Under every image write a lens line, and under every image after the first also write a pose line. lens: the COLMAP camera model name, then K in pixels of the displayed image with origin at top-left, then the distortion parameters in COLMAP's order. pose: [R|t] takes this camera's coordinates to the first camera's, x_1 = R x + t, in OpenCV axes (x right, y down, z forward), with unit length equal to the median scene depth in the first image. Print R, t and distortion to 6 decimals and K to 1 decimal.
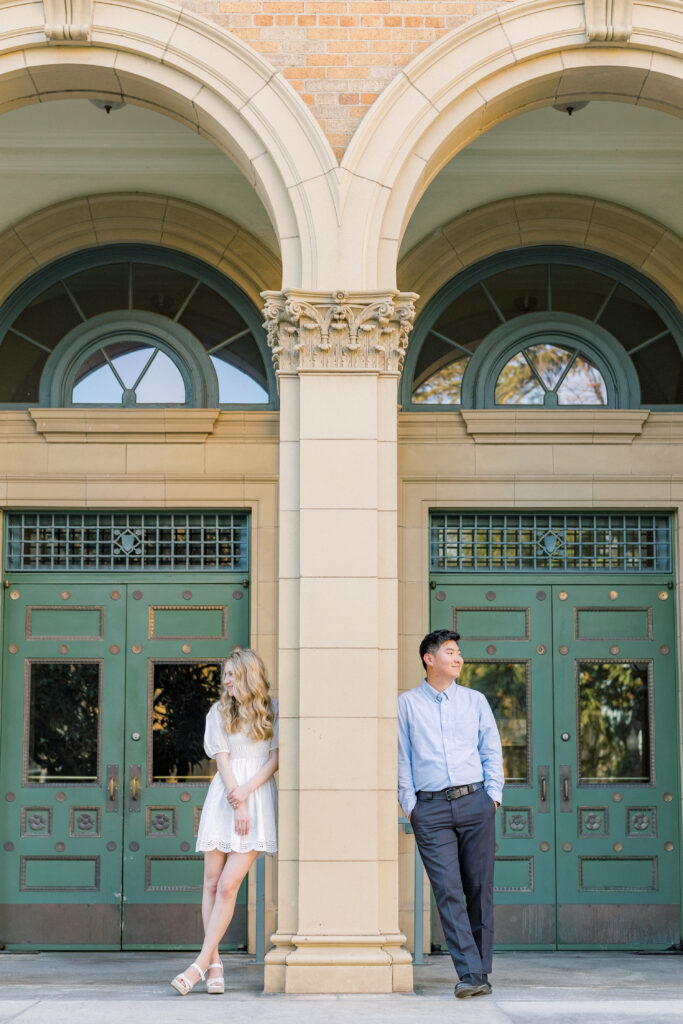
lens RADIAL K [[1541.6, 0, 344.2], [0, 1541.6, 483.9], [0, 0, 1]] dist [0.039236, -0.038811]
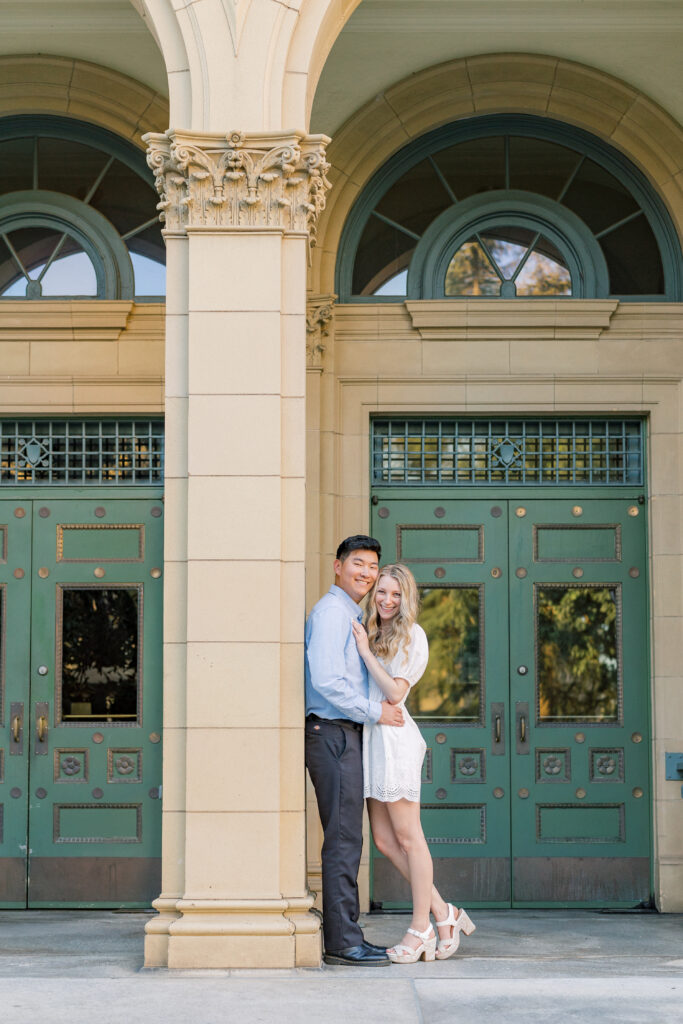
lens RADIAL K [[1566.3, 0, 343.3], [0, 1566.3, 466.4], [0, 0, 1]] dist [0.018256, 0.039588]
pose [[0.999986, 0.000485, 0.005194, 0.035495], [-0.000624, 0.999640, 0.026840, 0.022493], [-0.005179, -0.026842, 0.999626, 0.103106]]
